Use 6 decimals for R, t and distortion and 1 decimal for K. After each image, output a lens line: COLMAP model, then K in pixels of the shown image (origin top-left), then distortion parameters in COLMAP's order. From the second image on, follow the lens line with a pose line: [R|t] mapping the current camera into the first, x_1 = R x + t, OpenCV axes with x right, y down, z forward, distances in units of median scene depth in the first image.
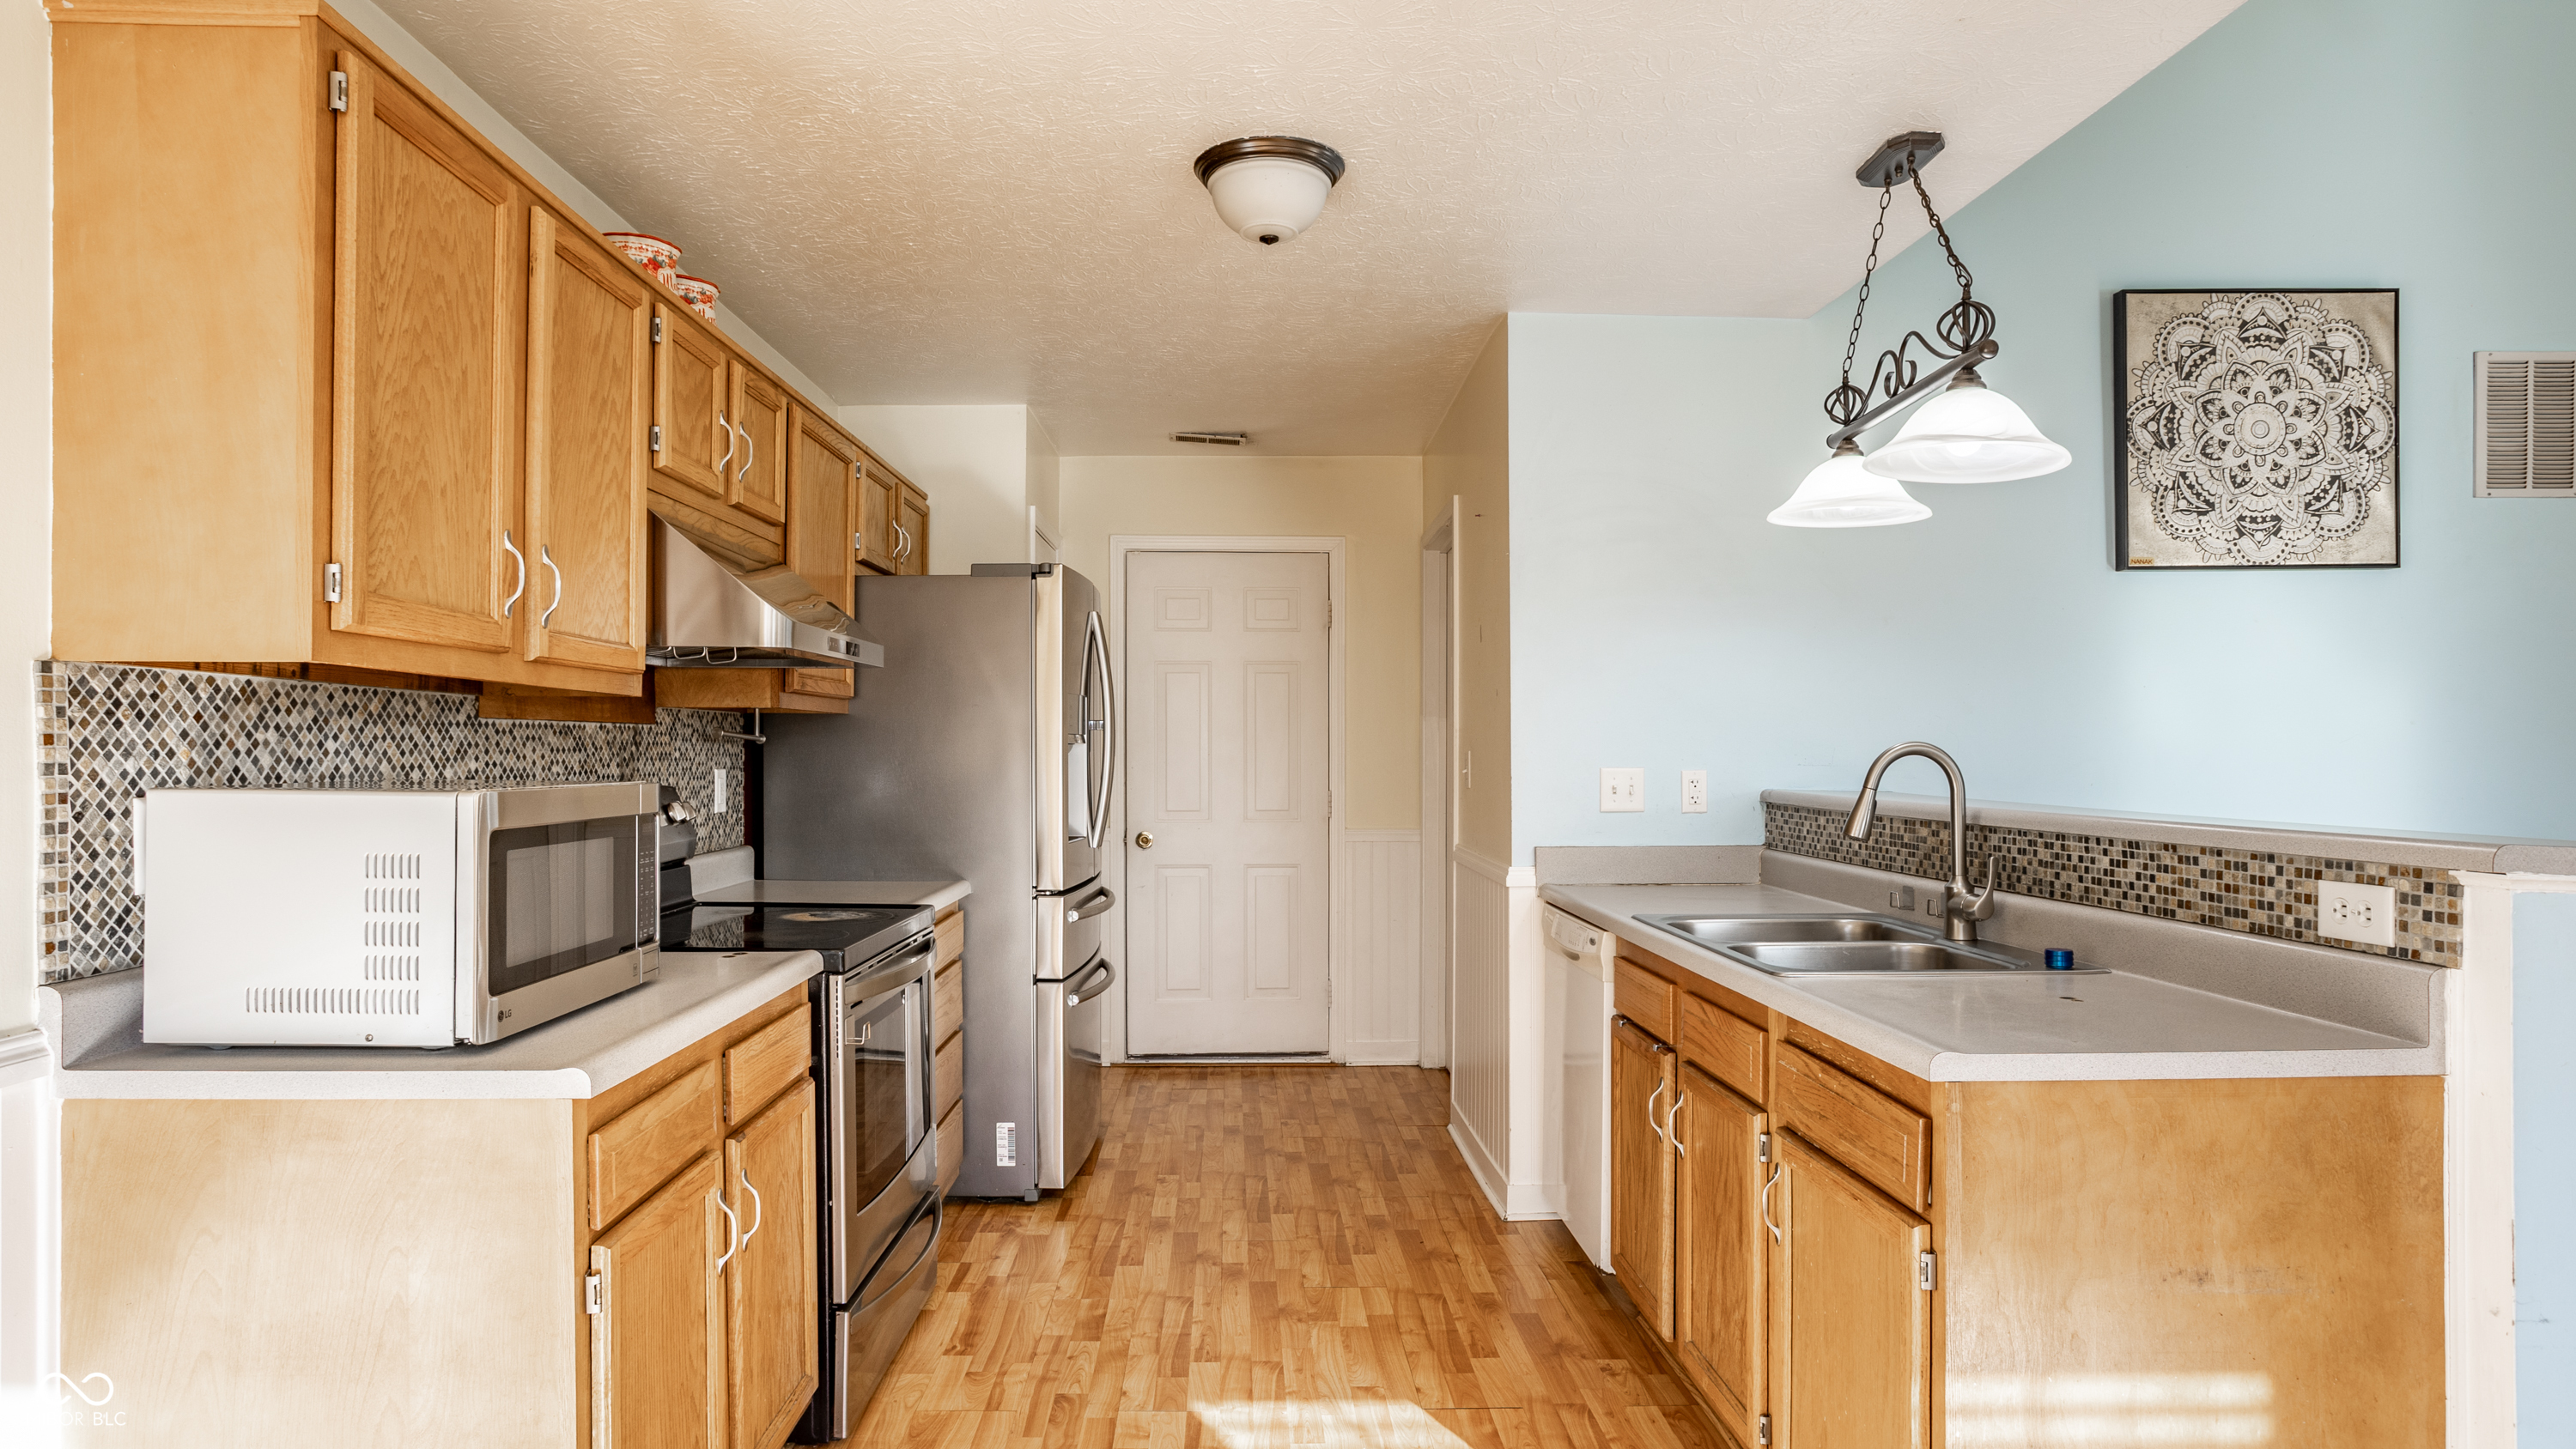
lens RADIAL K [[1410.3, 0, 1244.5], [0, 1410.3, 749.6], [0, 0, 1]] dist [-0.031168, 0.022253]
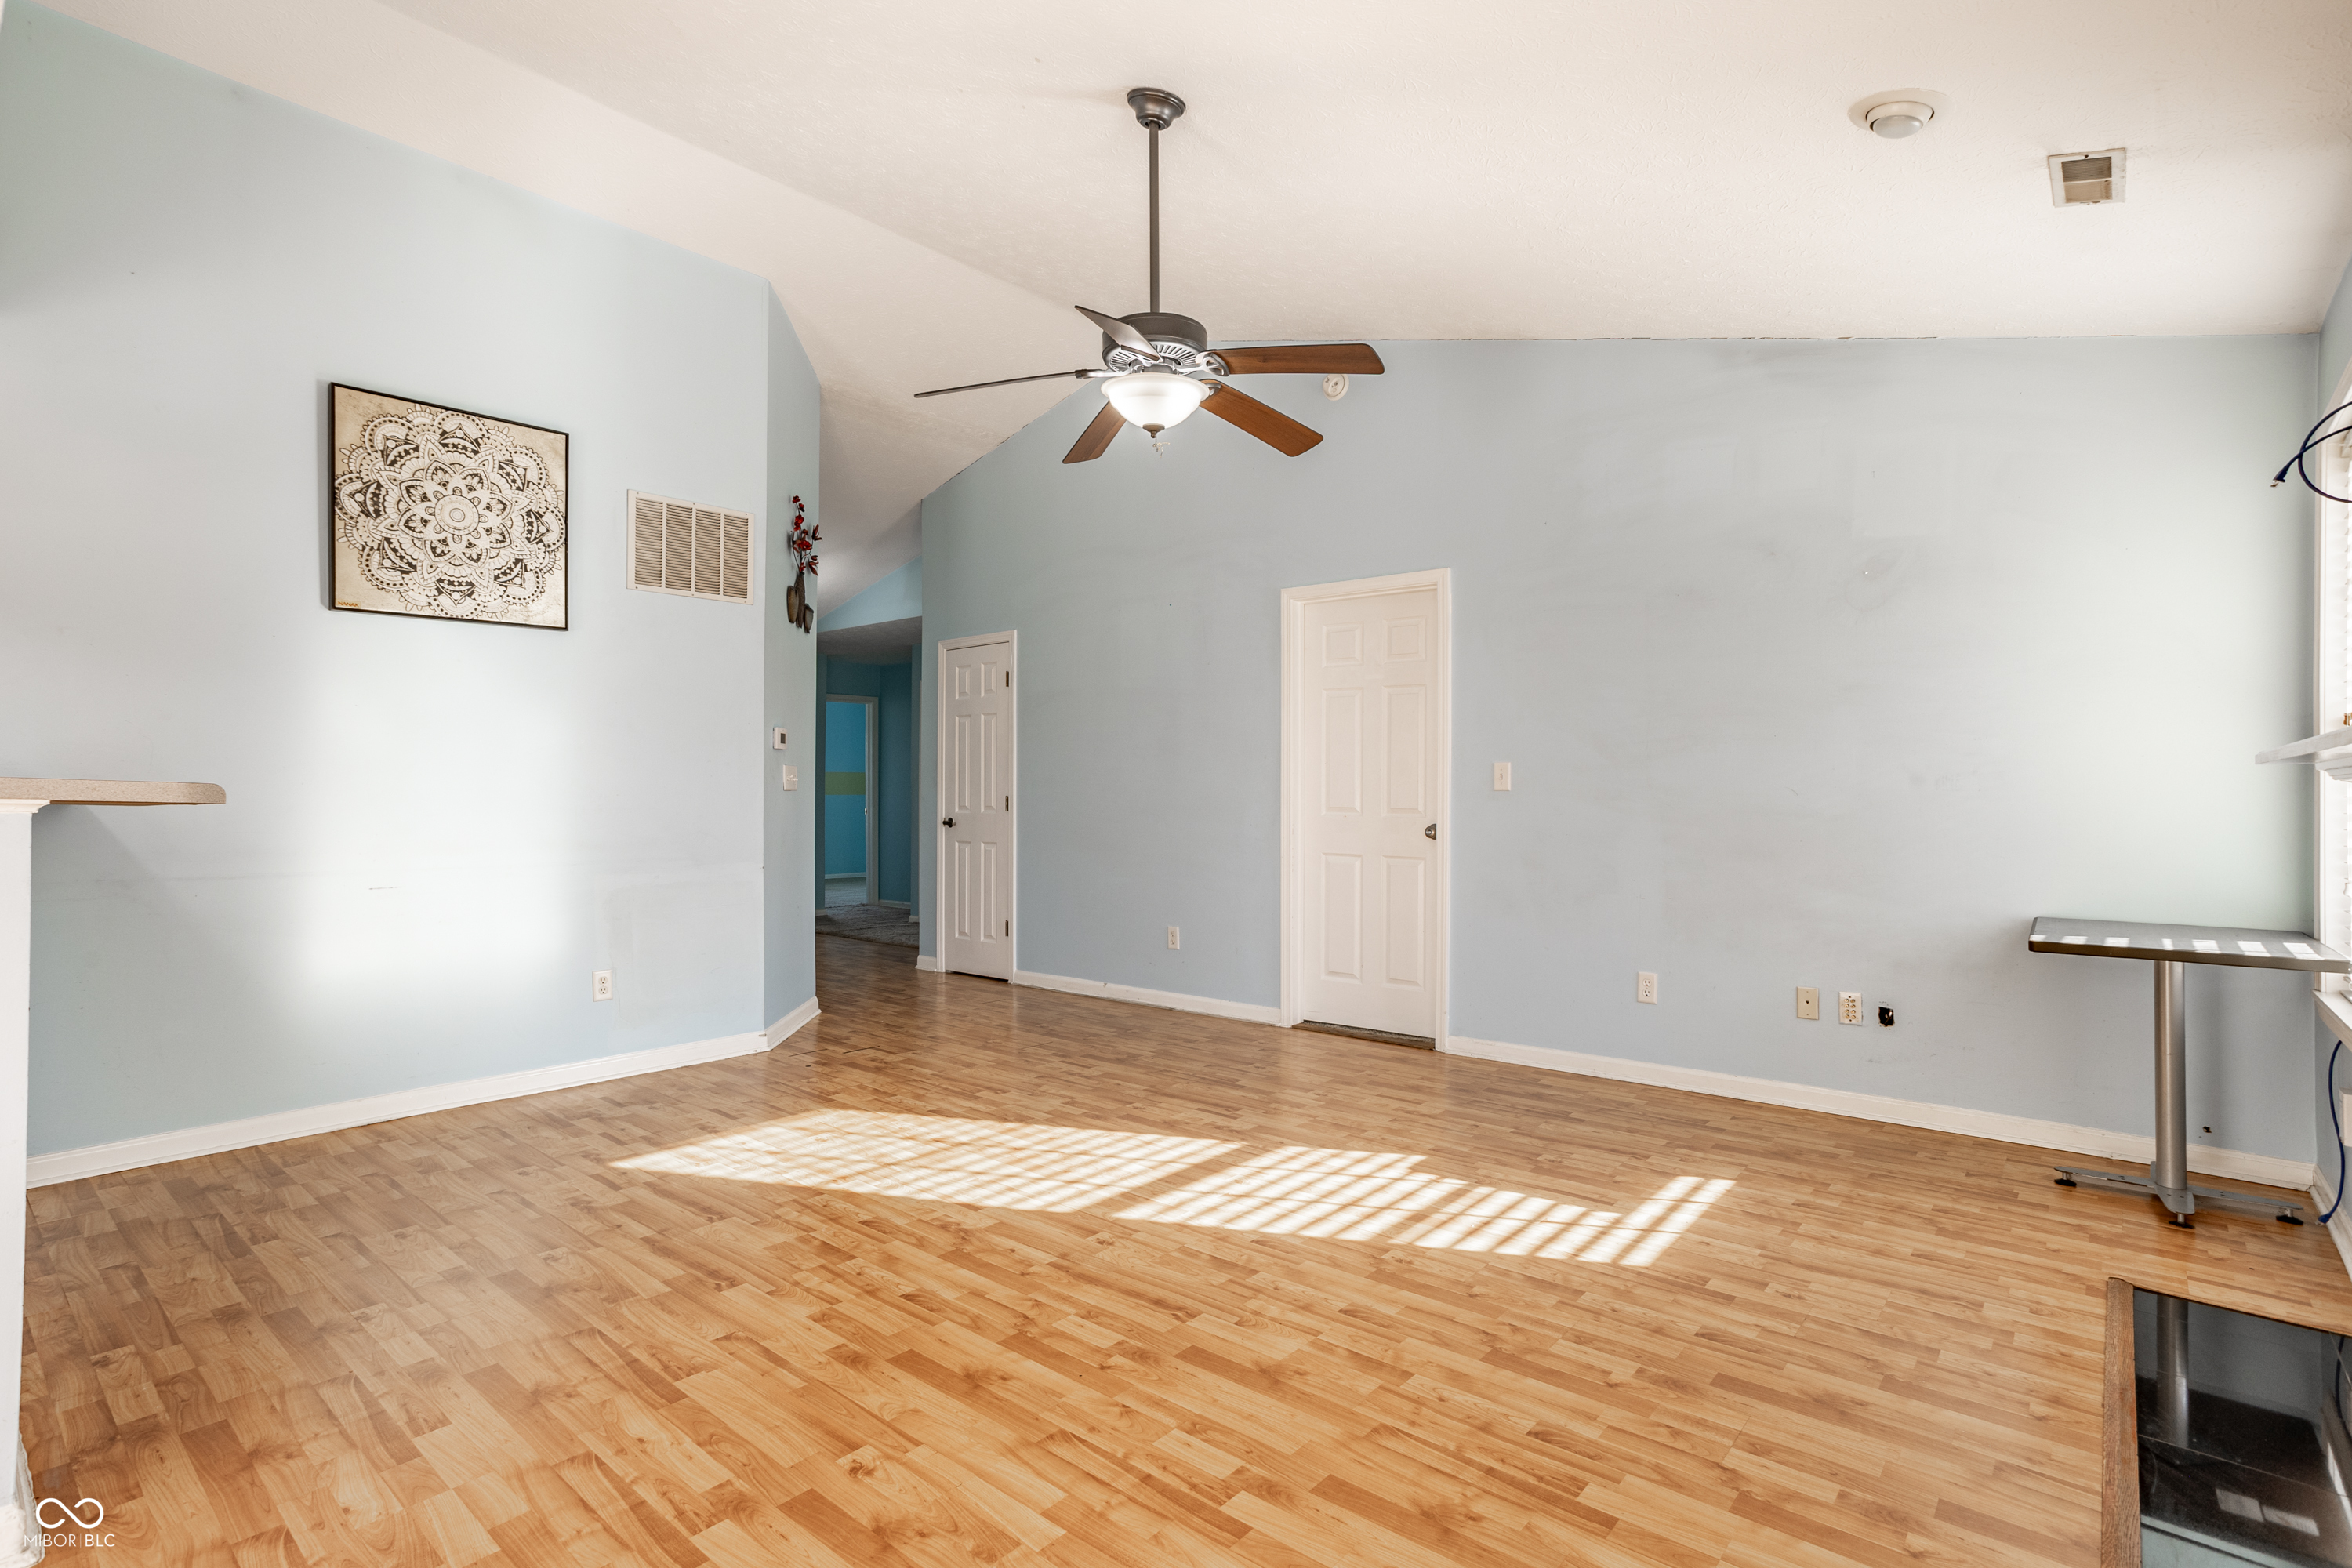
lens RADIAL K [[1134.9, 0, 1176.4], [0, 1134.9, 787.7], [0, 0, 1]] dist [-0.048684, 0.028436]
pose [[0.658540, 0.003955, 0.752535, 0.480135], [0.002182, 0.999972, -0.007165, 0.047719], [-0.752542, 0.006361, 0.658513, -0.262150]]
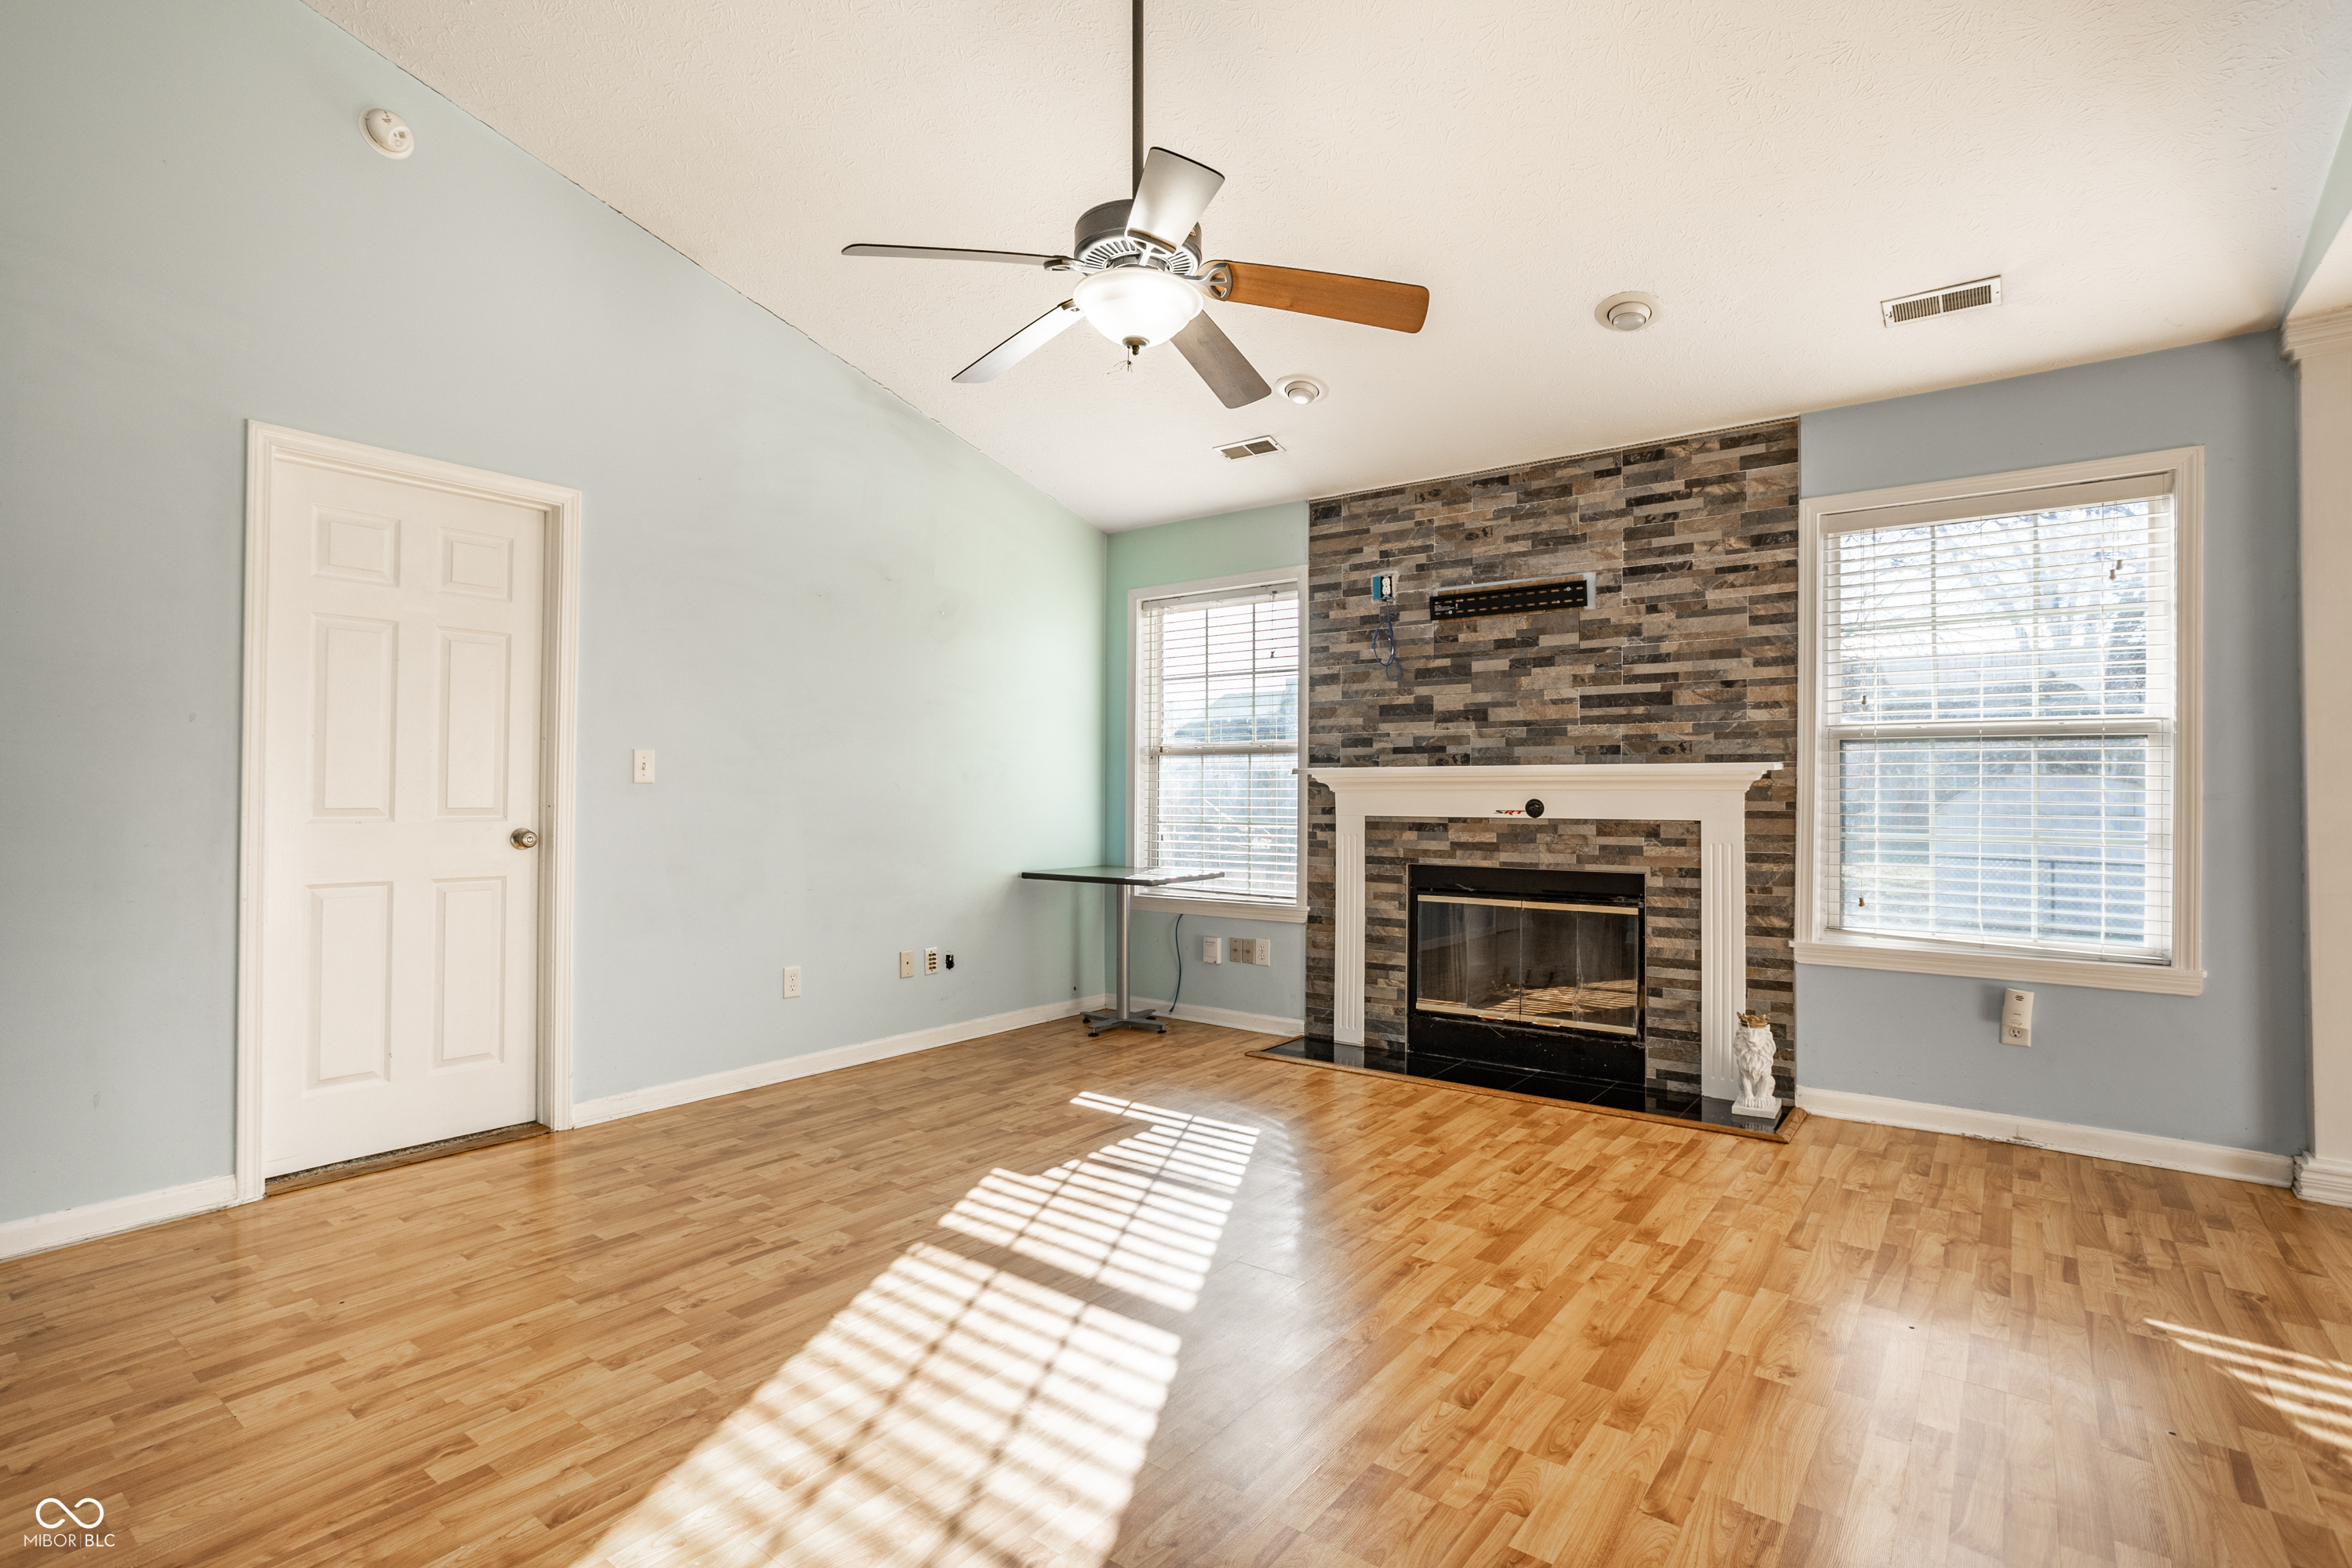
lens RADIAL K [[1134.9, 0, 1165.0], [0, 1134.9, 781.0], [0, 0, 1]] dist [-0.048684, 0.028436]
pose [[-0.785893, 0.001963, 0.618360, 0.701212], [-0.002627, 0.999975, -0.006513, 0.046264], [-0.618357, -0.006743, -0.785868, 1.086662]]
